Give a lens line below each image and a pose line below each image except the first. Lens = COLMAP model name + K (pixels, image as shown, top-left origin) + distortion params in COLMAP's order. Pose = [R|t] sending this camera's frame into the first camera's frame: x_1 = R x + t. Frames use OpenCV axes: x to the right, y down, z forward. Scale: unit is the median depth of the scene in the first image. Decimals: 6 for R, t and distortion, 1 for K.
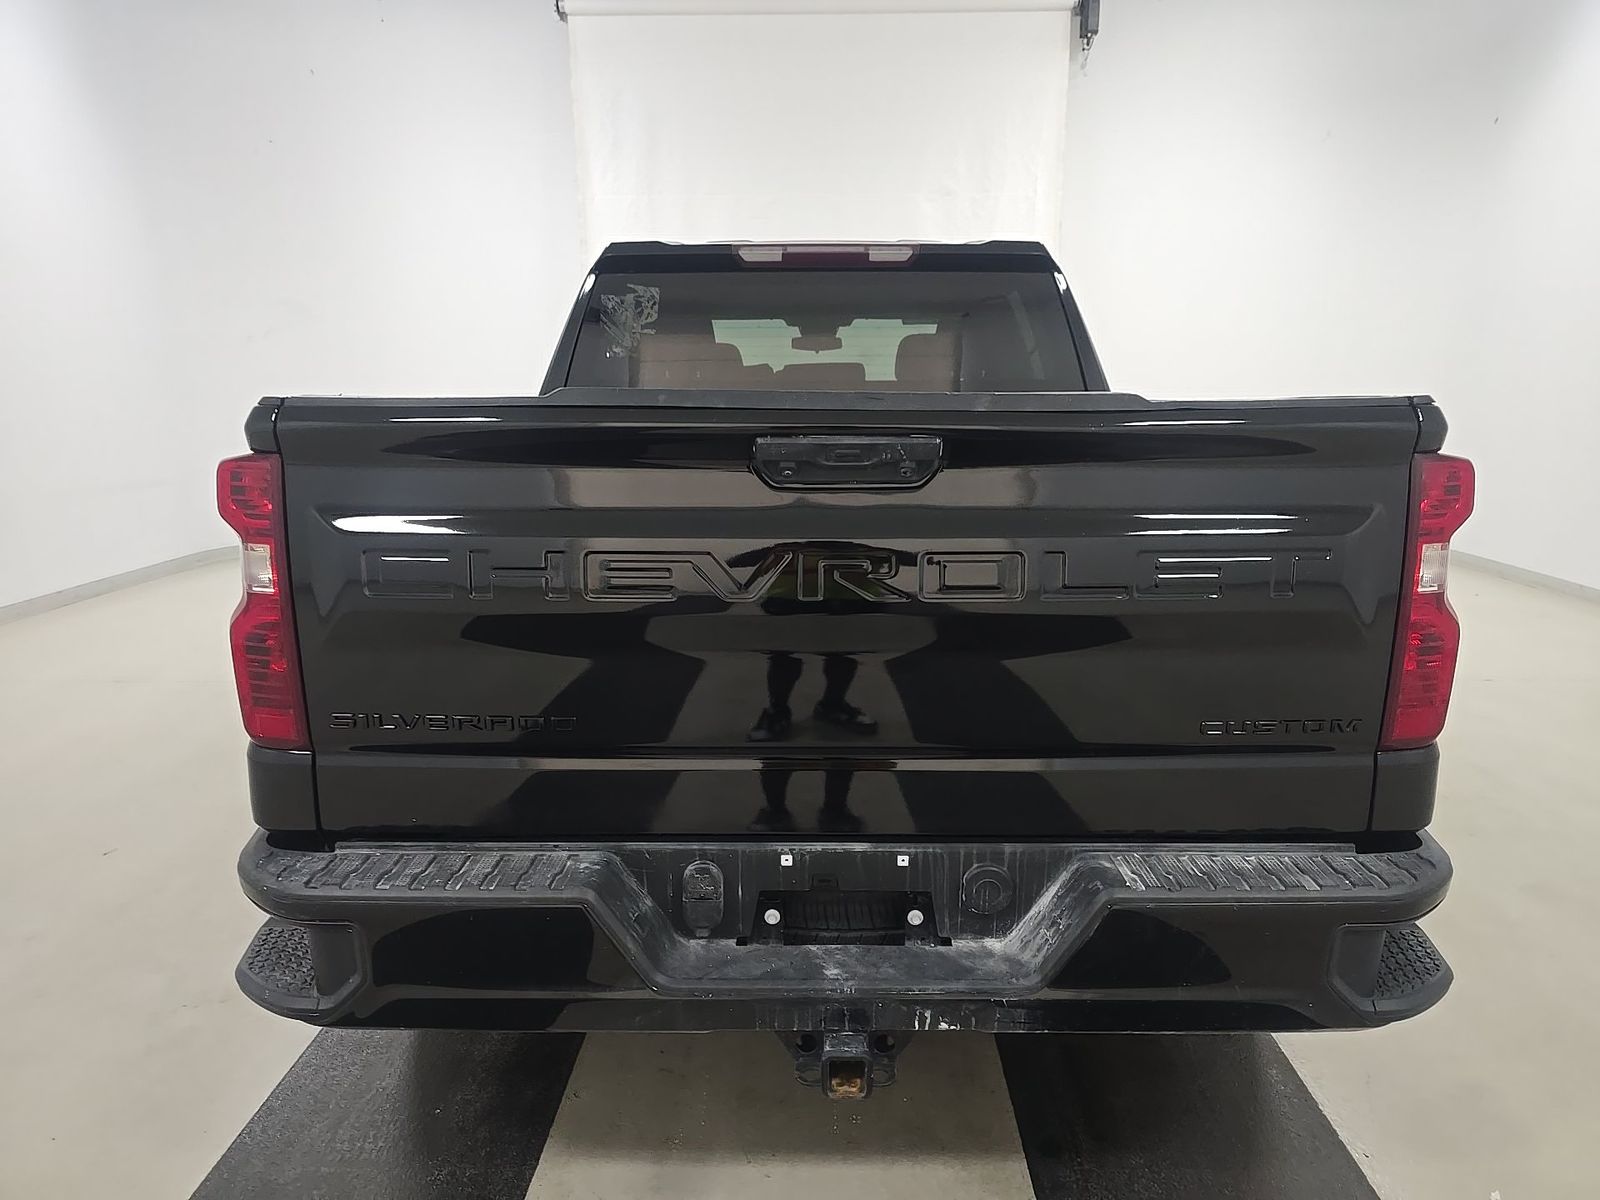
lens RADIAL K [[1093.2, 0, 800.0], [0, 1093.2, 600.0], [0, 0, 1]] dist [0.004854, 0.002122]
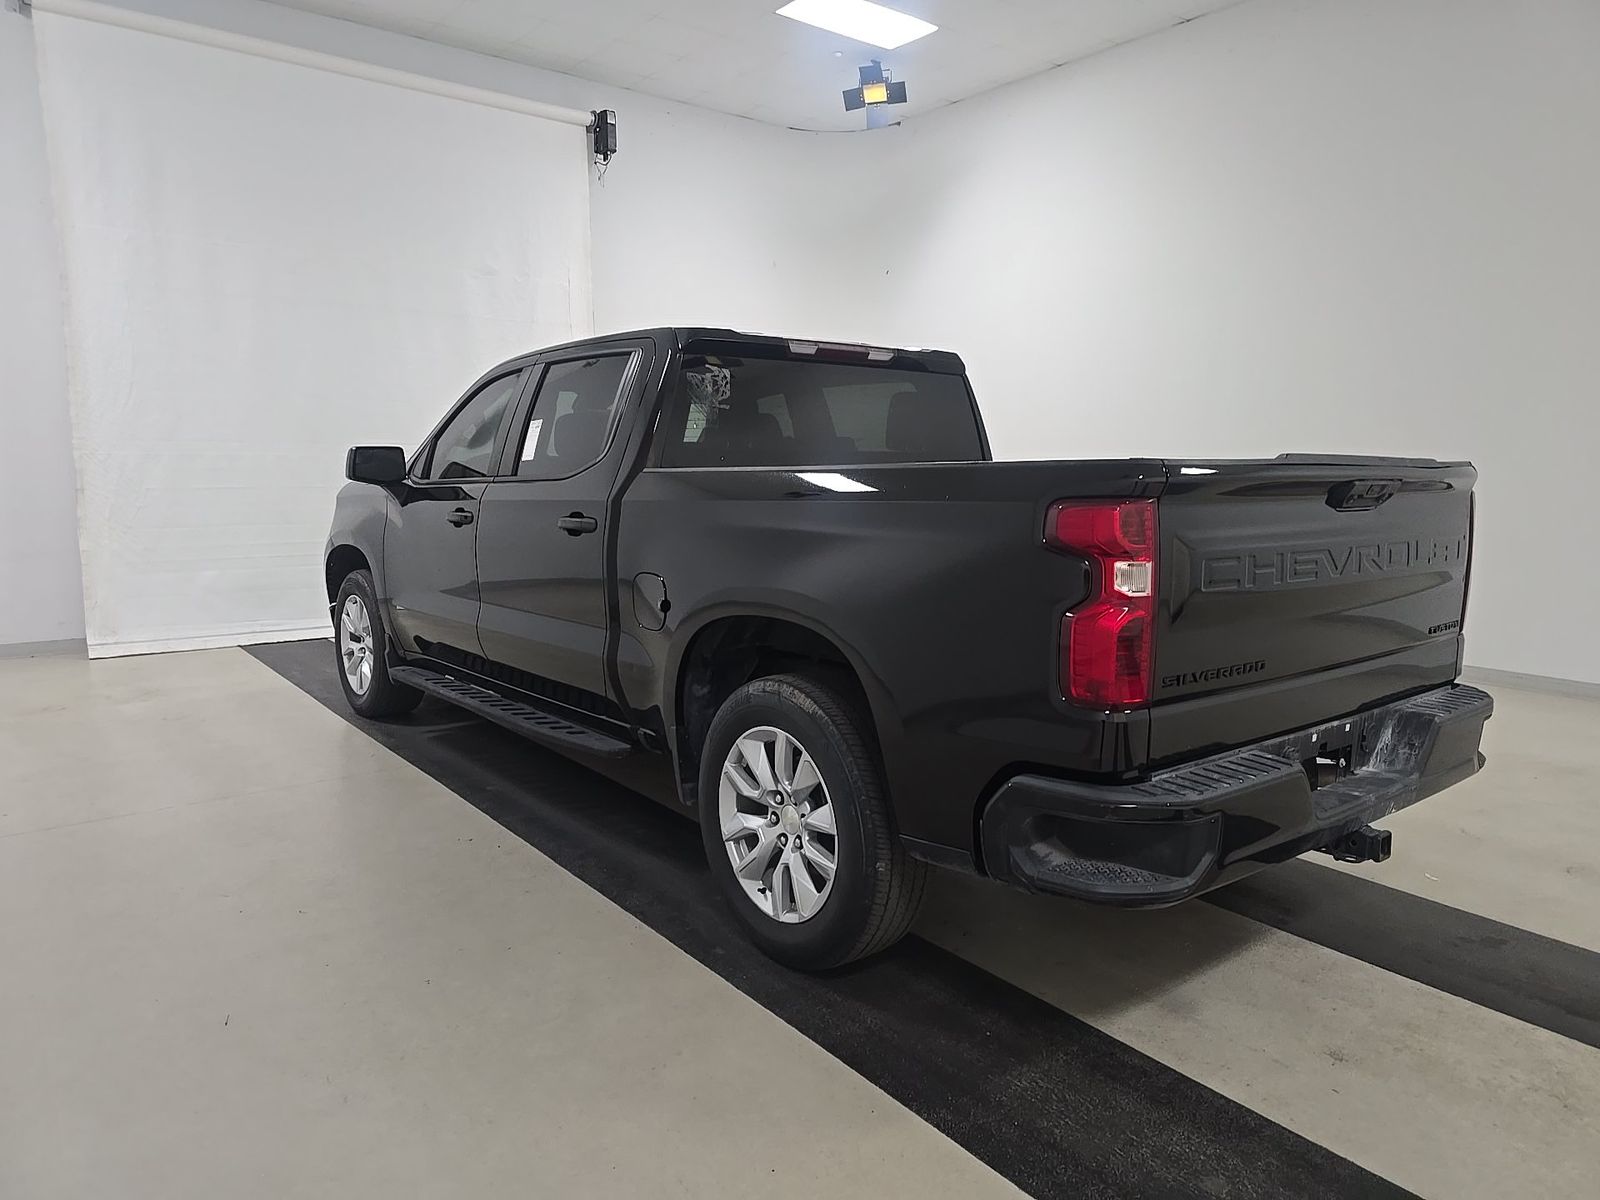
lens RADIAL K [[1079.4, 0, 800.0], [0, 1079.4, 600.0], [0, 0, 1]] dist [0.004423, 0.002704]
pose [[0.774079, -0.074876, 0.628645, -0.805751], [0.112540, 0.993441, -0.020249, -0.013073], [-0.623005, 0.086422, 0.777429, 0.091634]]
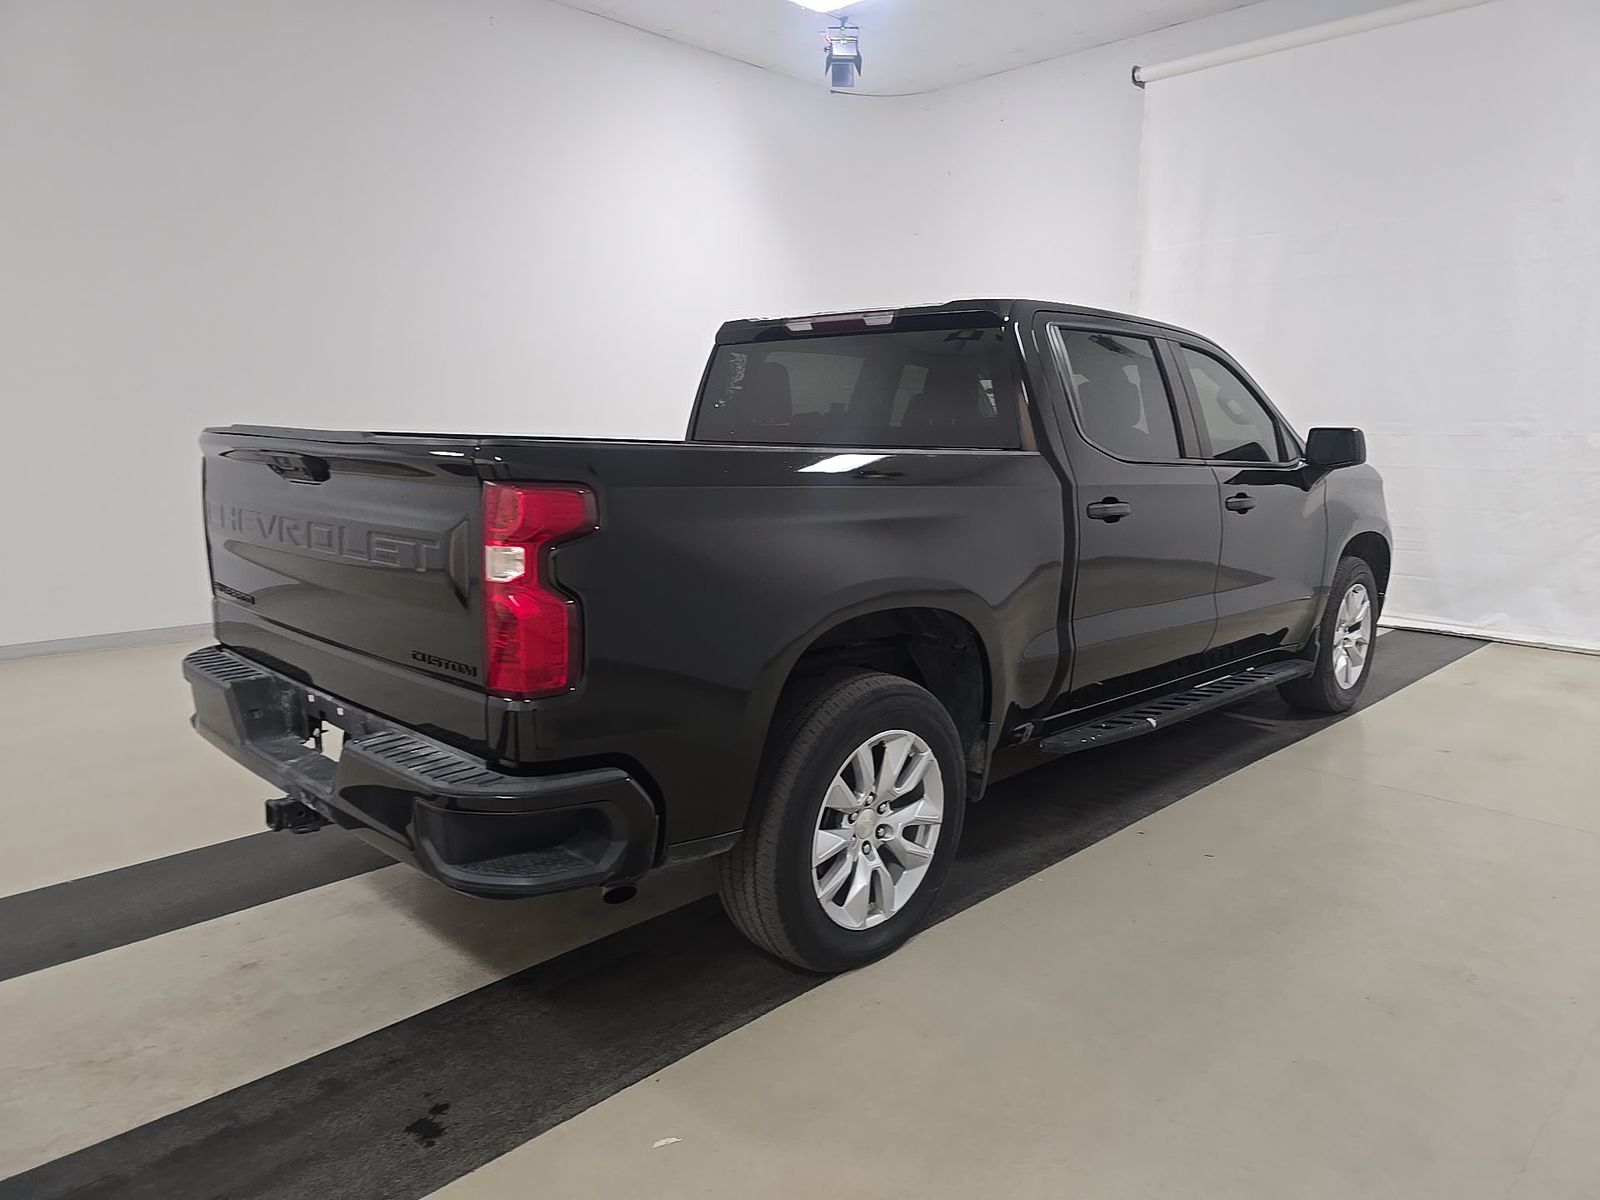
lens RADIAL K [[1079.4, 0, 800.0], [0, 1079.4, 600.0], [0, 0, 1]] dist [0.004423, 0.002704]
pose [[0.723306, 0.119377, -0.680131, 0.833261], [-0.143250, 0.989457, 0.021327, -0.031998], [0.675506, 0.082003, 0.732781, 0.123286]]
